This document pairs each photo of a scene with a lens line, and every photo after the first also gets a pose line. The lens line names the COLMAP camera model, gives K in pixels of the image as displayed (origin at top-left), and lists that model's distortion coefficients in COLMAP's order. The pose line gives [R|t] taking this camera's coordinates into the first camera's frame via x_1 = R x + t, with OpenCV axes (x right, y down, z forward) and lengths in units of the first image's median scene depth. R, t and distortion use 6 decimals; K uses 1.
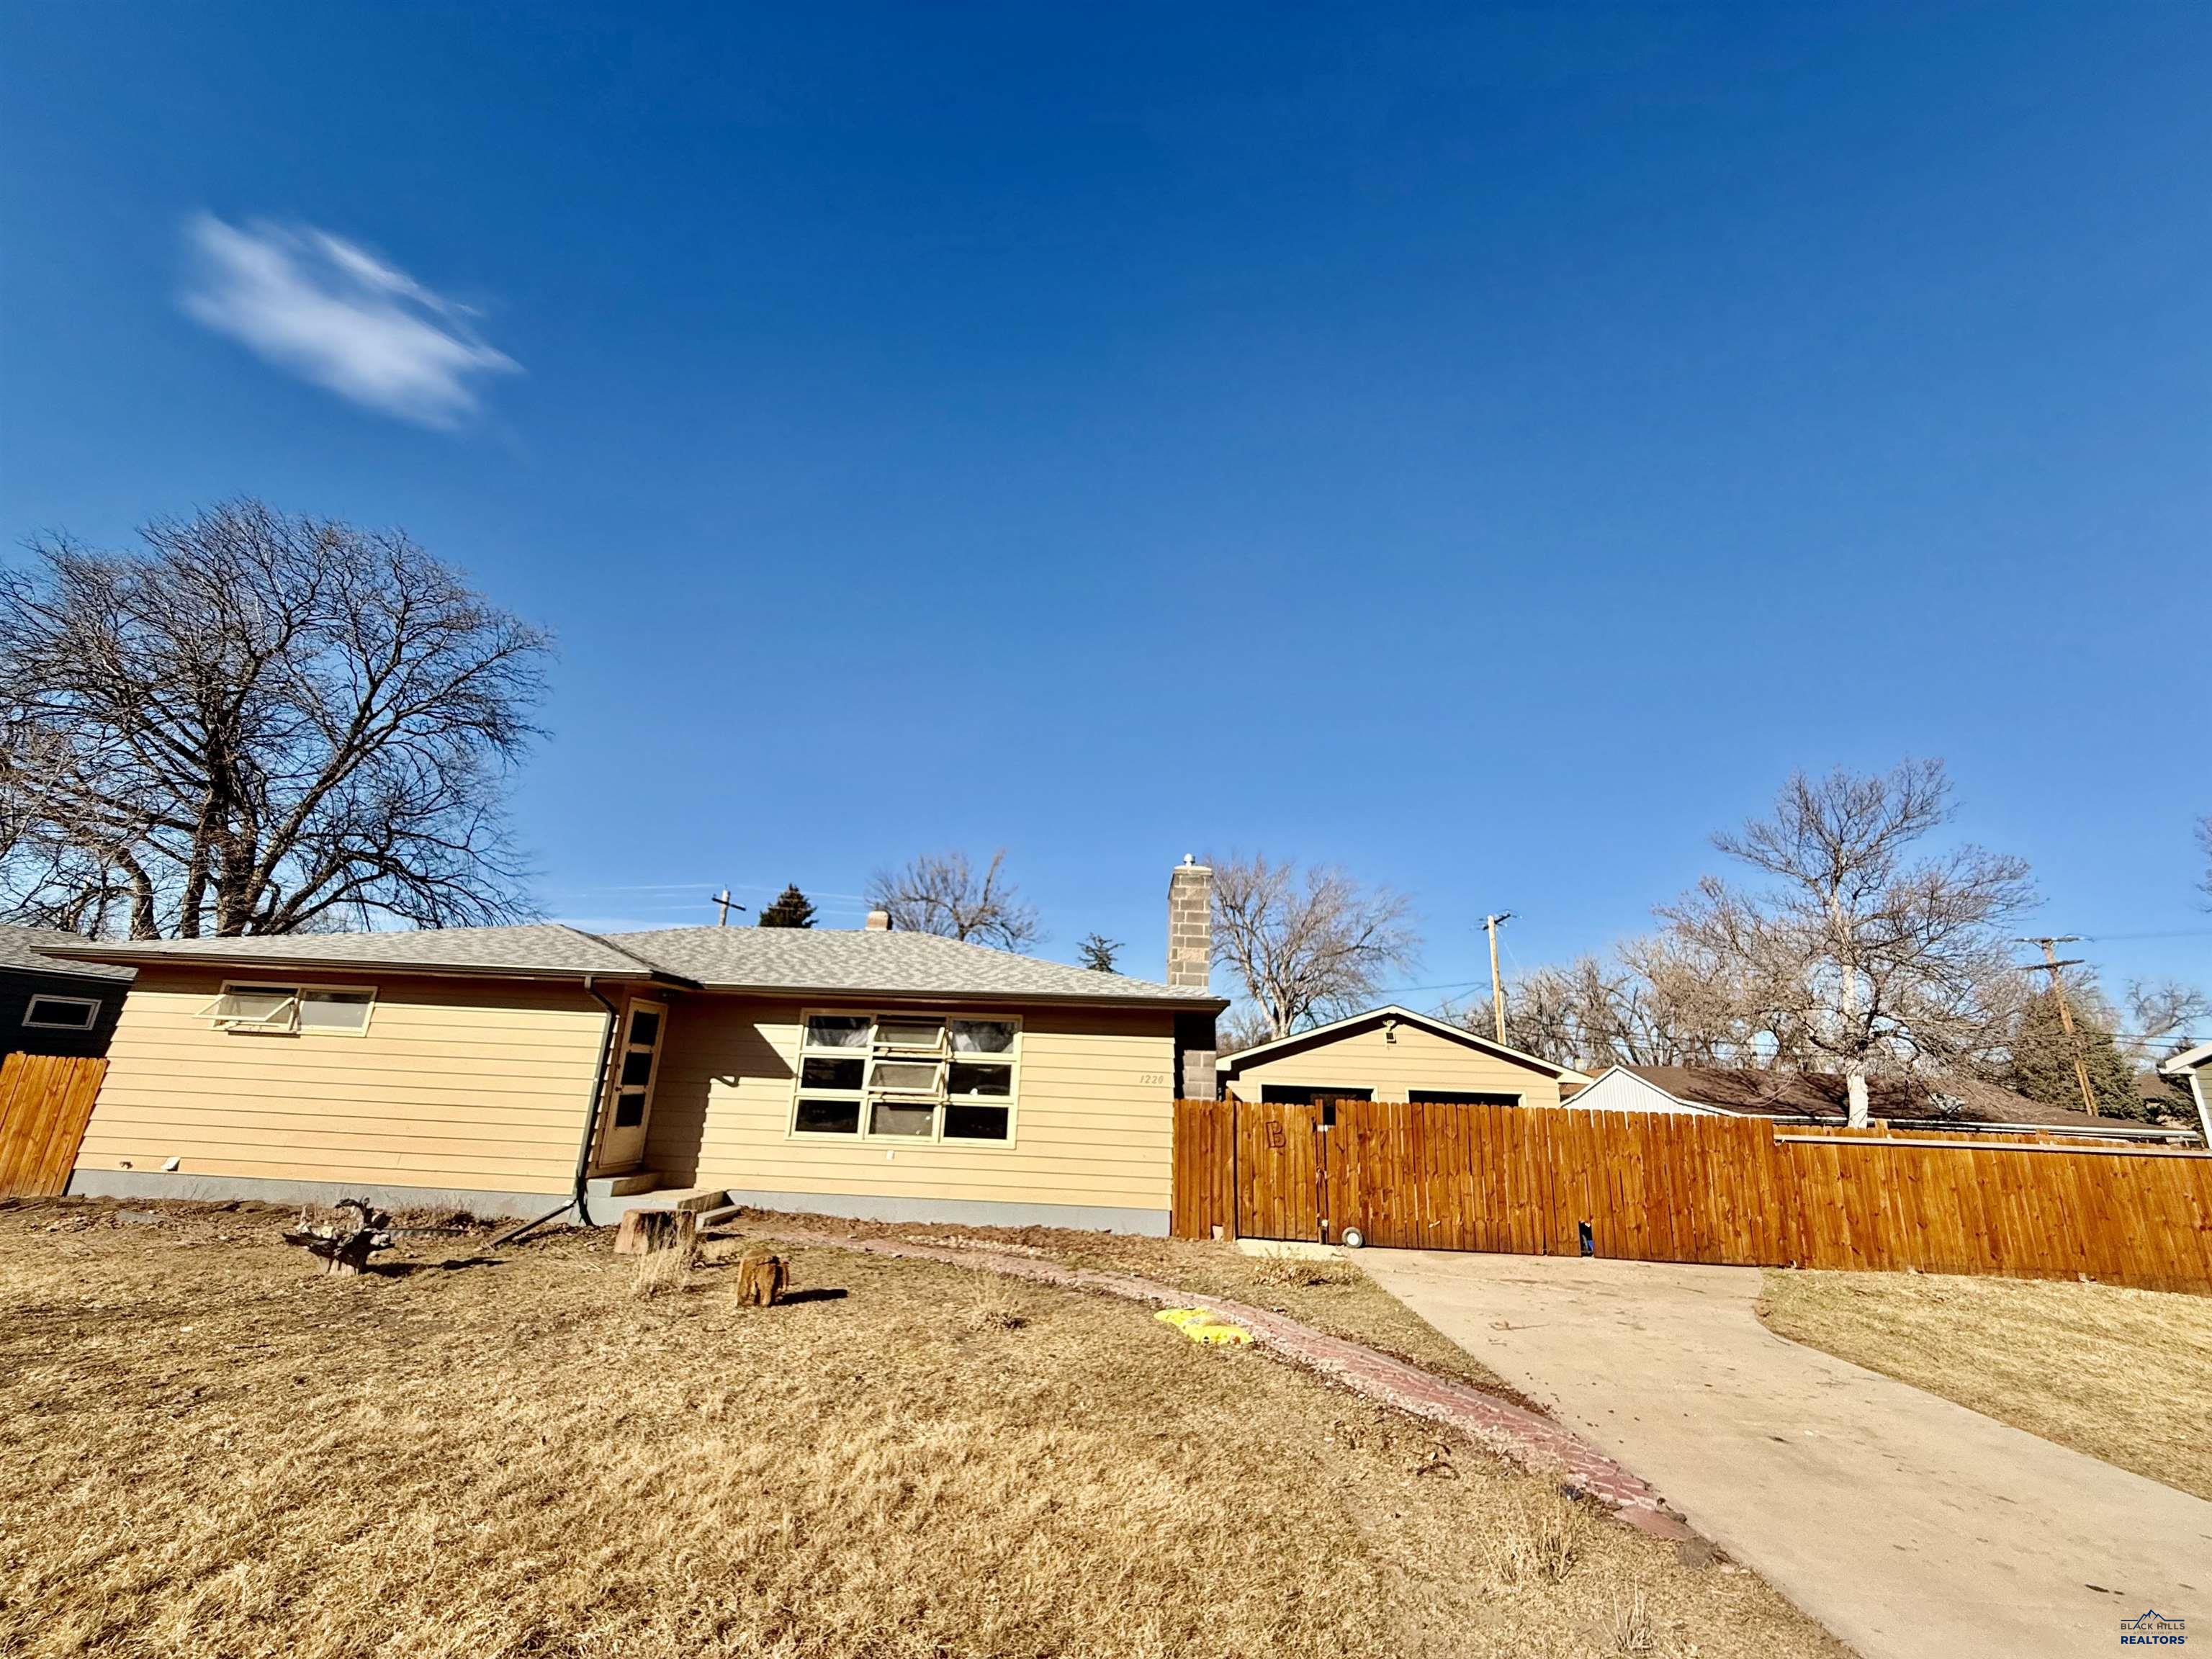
lens RADIAL K [[879.2, 0, 1106.0], [0, 879.2, 829.5], [0, 0, 1]] dist [-0.000726, -0.000286]
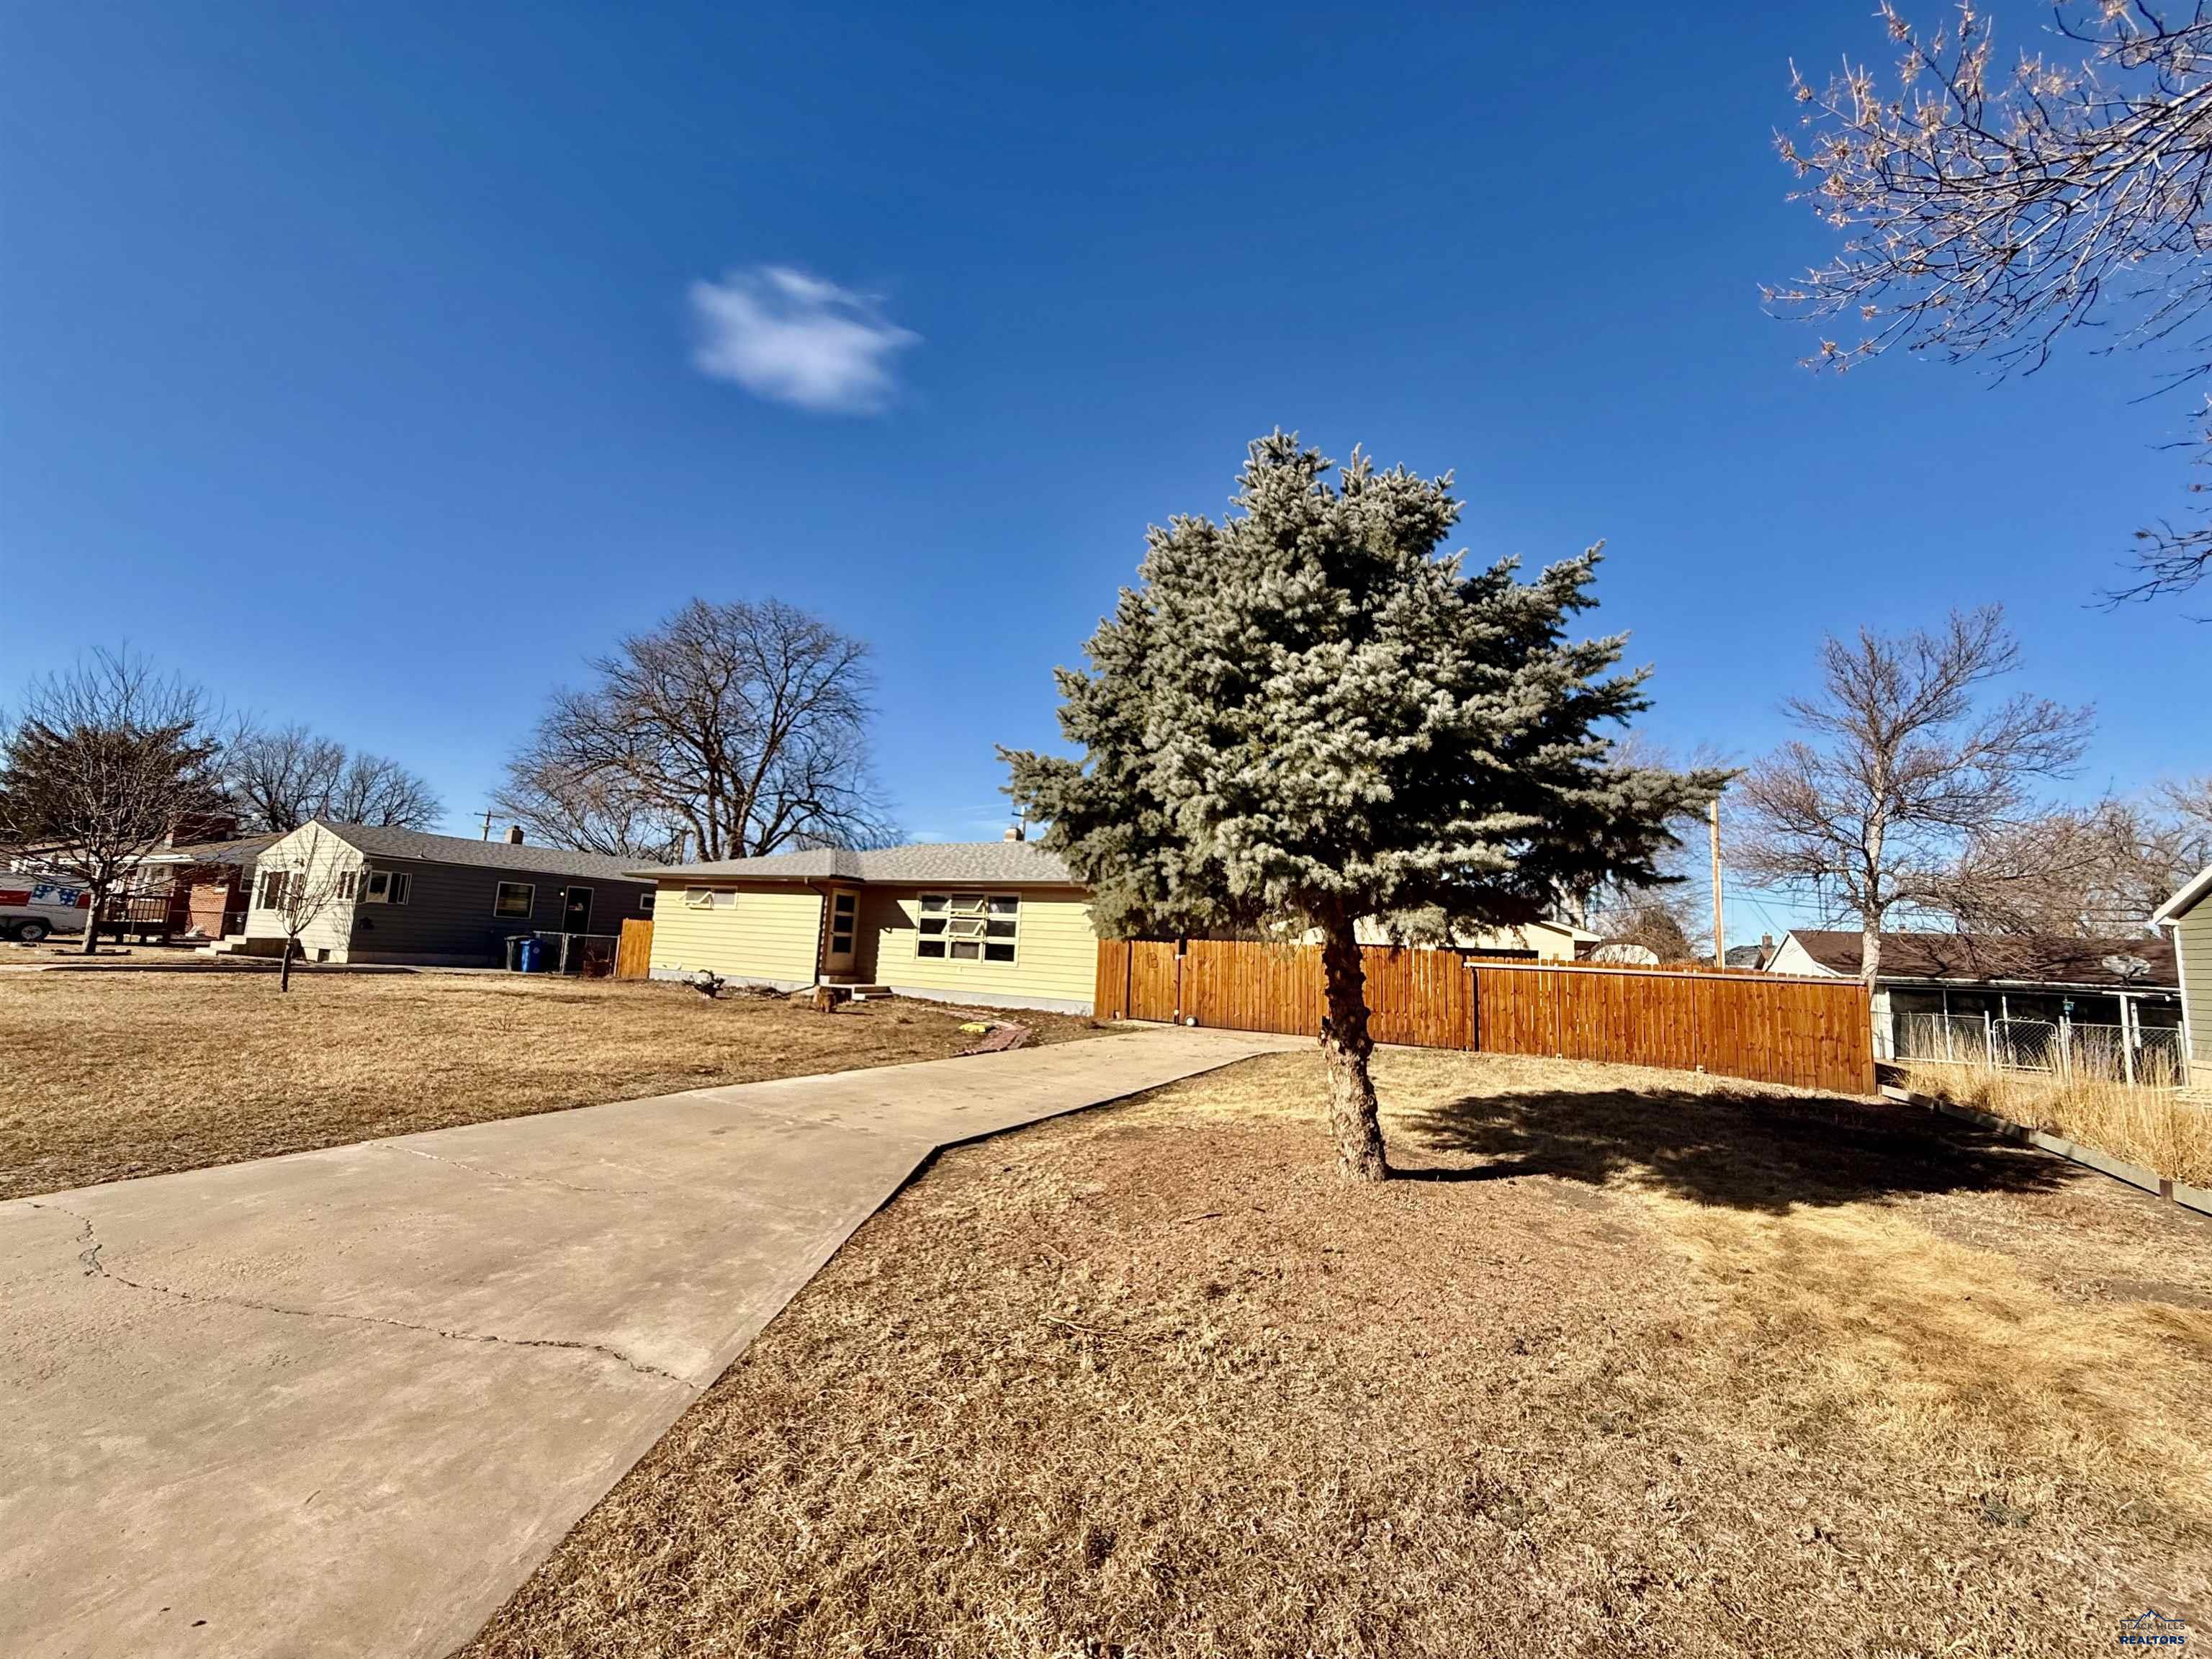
lens RADIAL K [[879.2, 0, 1106.0], [0, 879.2, 829.5], [0, 0, 1]] dist [-0.000726, -0.000286]
pose [[0.903686, -0.053470, -0.424844, 0.807971], [0.108144, 0.988509, 0.105620, -0.074681], [0.414314, -0.141391, 0.899084, -0.464746]]
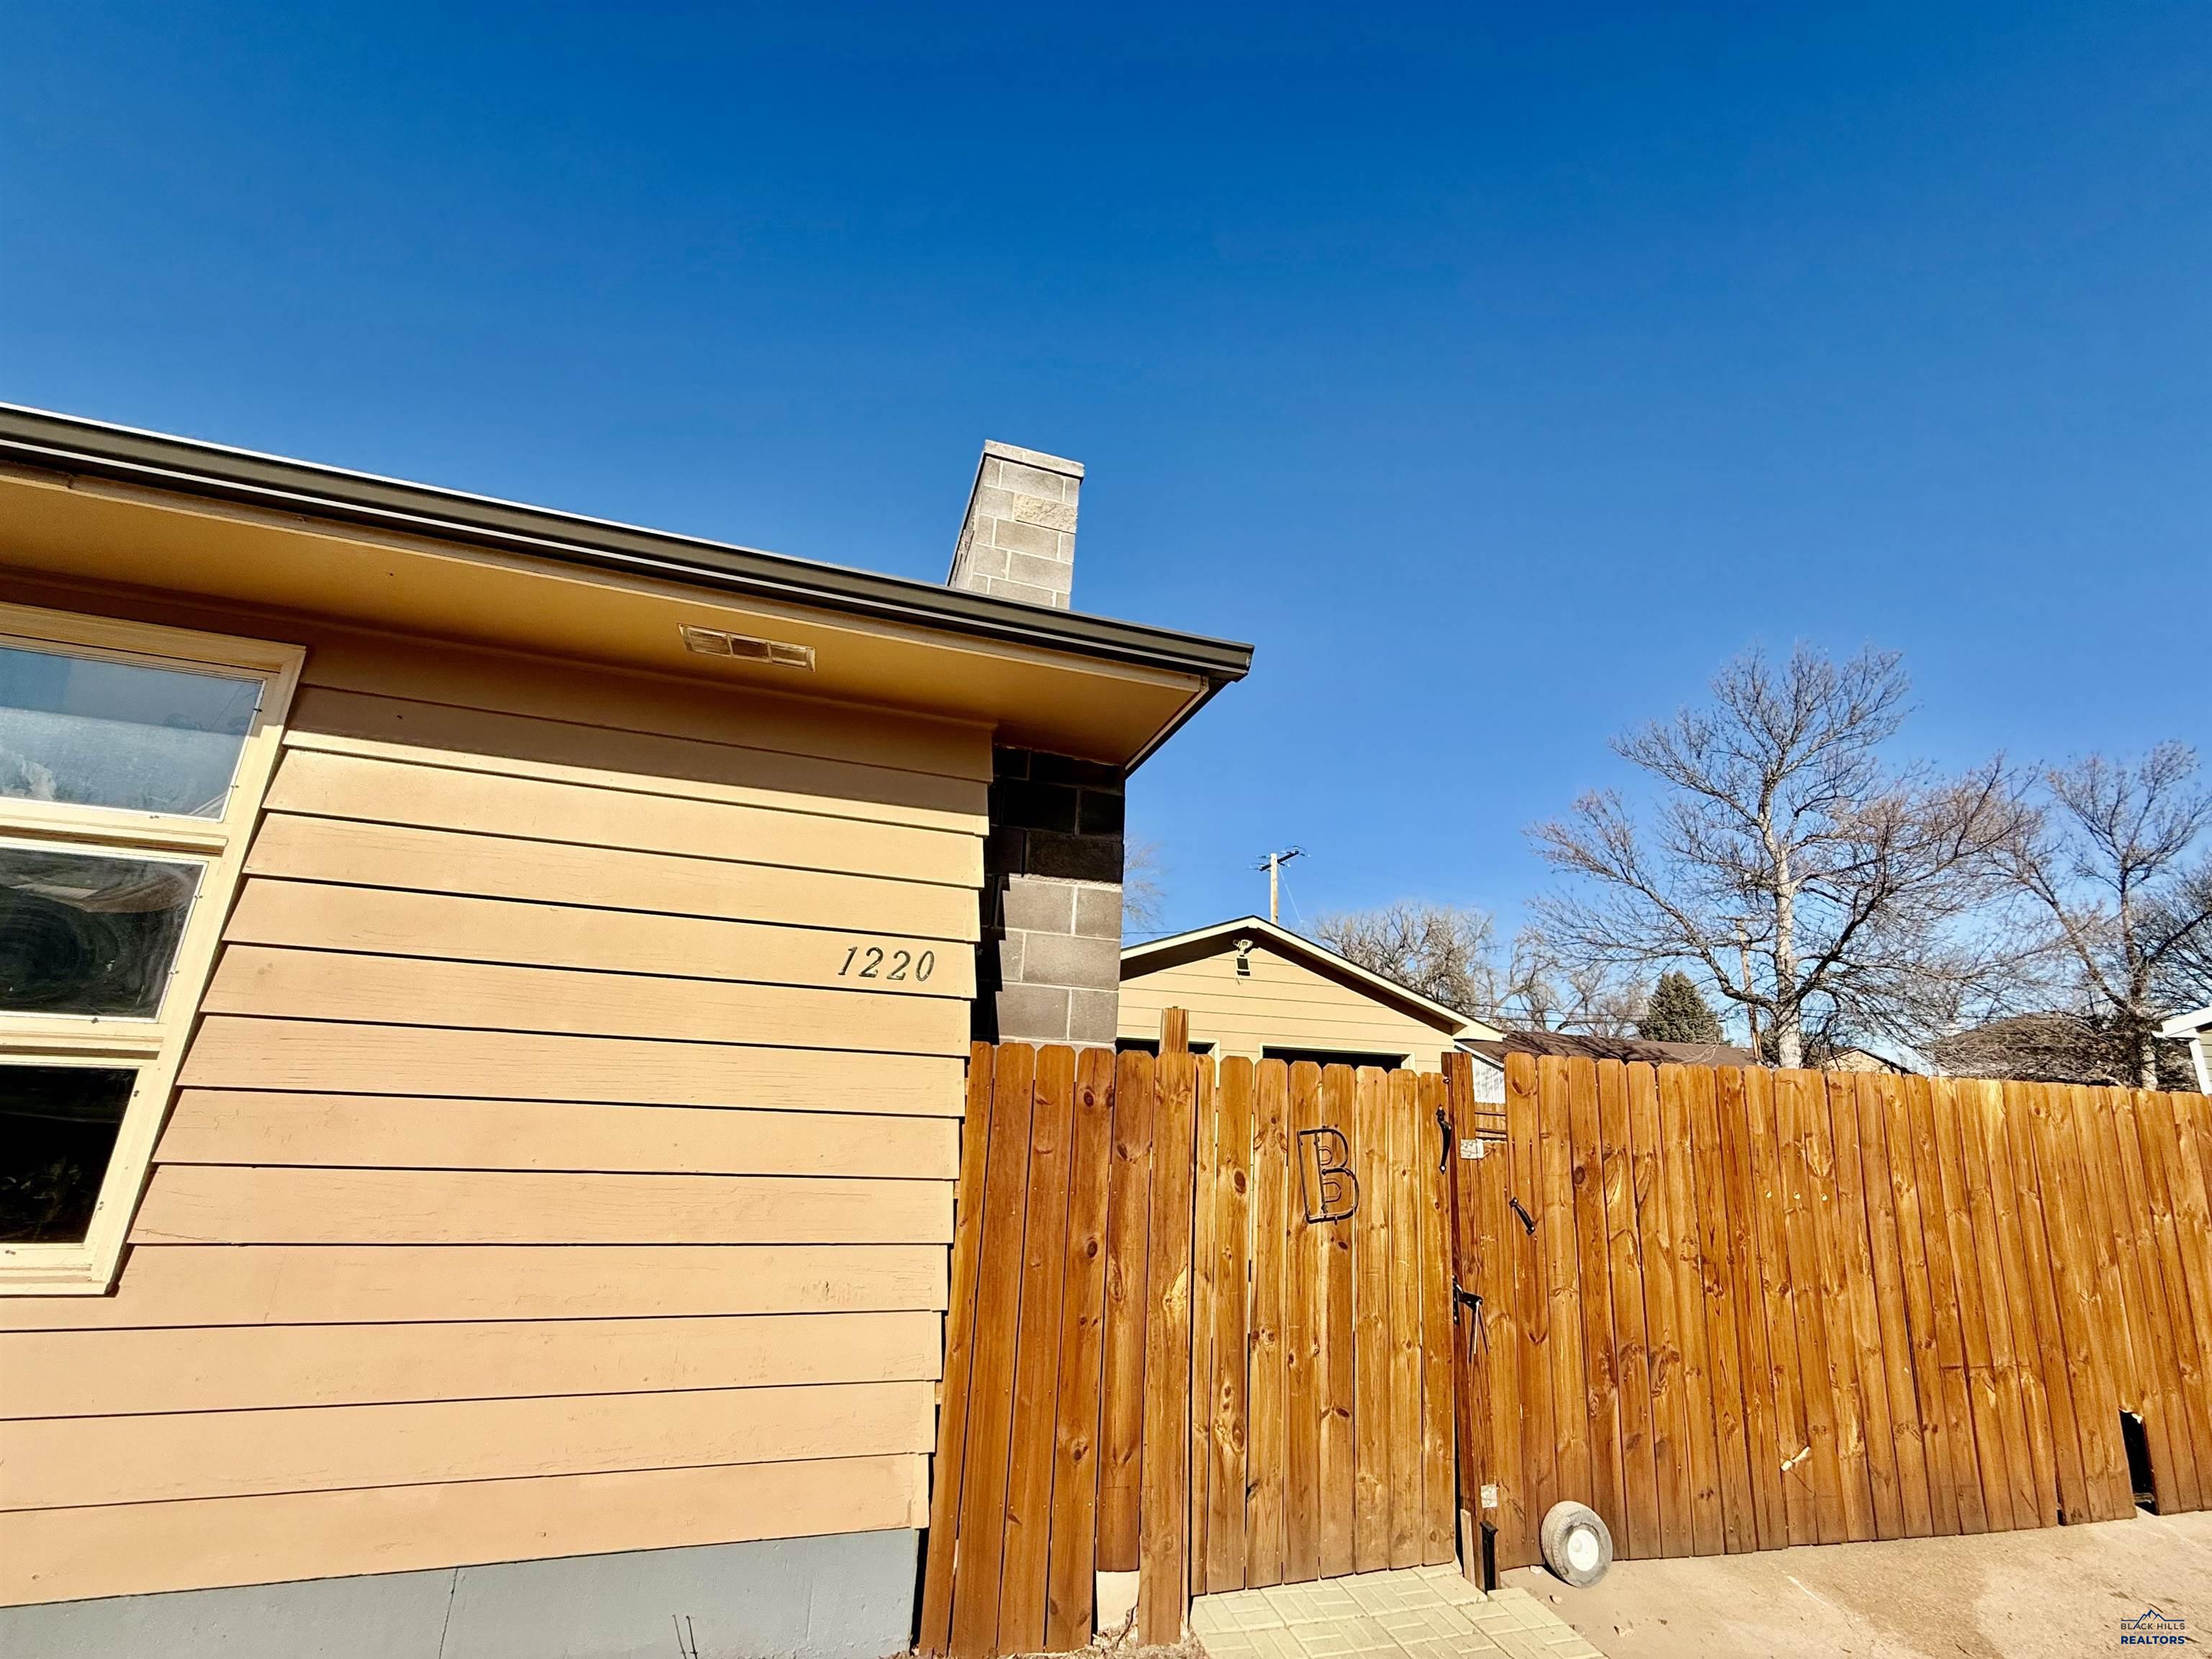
lens RADIAL K [[879.2, 0, 1106.0], [0, 879.2, 829.5], [0, 0, 1]] dist [-0.000726, -0.000286]
pose [[0.946249, 0.091404, 0.310254, 0.030647], [-0.103842, 0.994309, 0.023779, 0.235701], [-0.306315, -0.054718, 0.950356, 0.751804]]
